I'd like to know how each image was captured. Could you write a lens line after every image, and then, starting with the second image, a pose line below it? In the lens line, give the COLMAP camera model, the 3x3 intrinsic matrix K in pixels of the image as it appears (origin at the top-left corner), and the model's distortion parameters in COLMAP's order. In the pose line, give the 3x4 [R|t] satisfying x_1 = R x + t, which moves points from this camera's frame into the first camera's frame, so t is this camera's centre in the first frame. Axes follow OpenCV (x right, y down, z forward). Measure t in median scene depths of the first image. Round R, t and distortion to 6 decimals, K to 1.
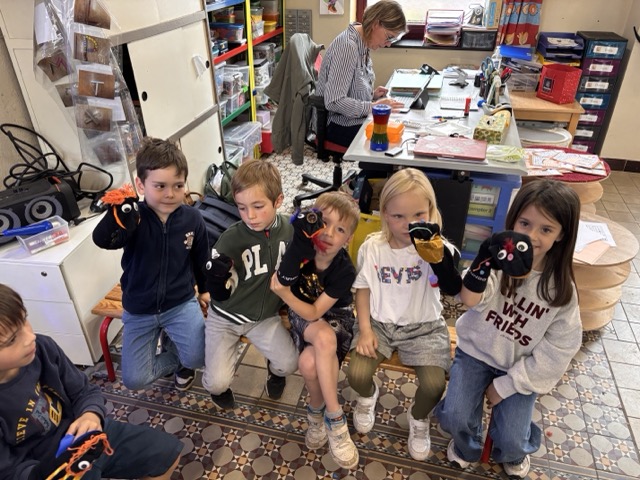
lens RADIAL K [[485.7, 0, 327.2], [0, 485.7, 244.5], [0, 0, 1]] dist [0.018230, -0.020947]
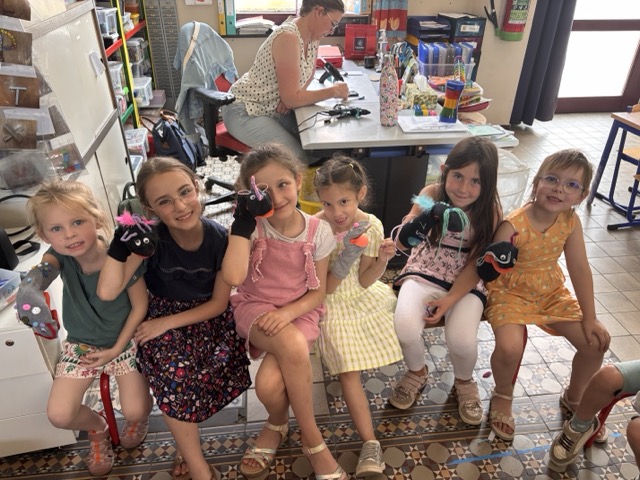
lens RADIAL K [[485.7, 0, 322.2], [0, 485.7, 242.6], [0, 0, 1]] dist [0.018230, -0.020947]
pose [[0.927201, -0.182853, 0.326900, -0.196754], [0.181680, 0.982756, 0.034401, -0.017352], [-0.327553, 0.027494, 0.944433, 0.067980]]
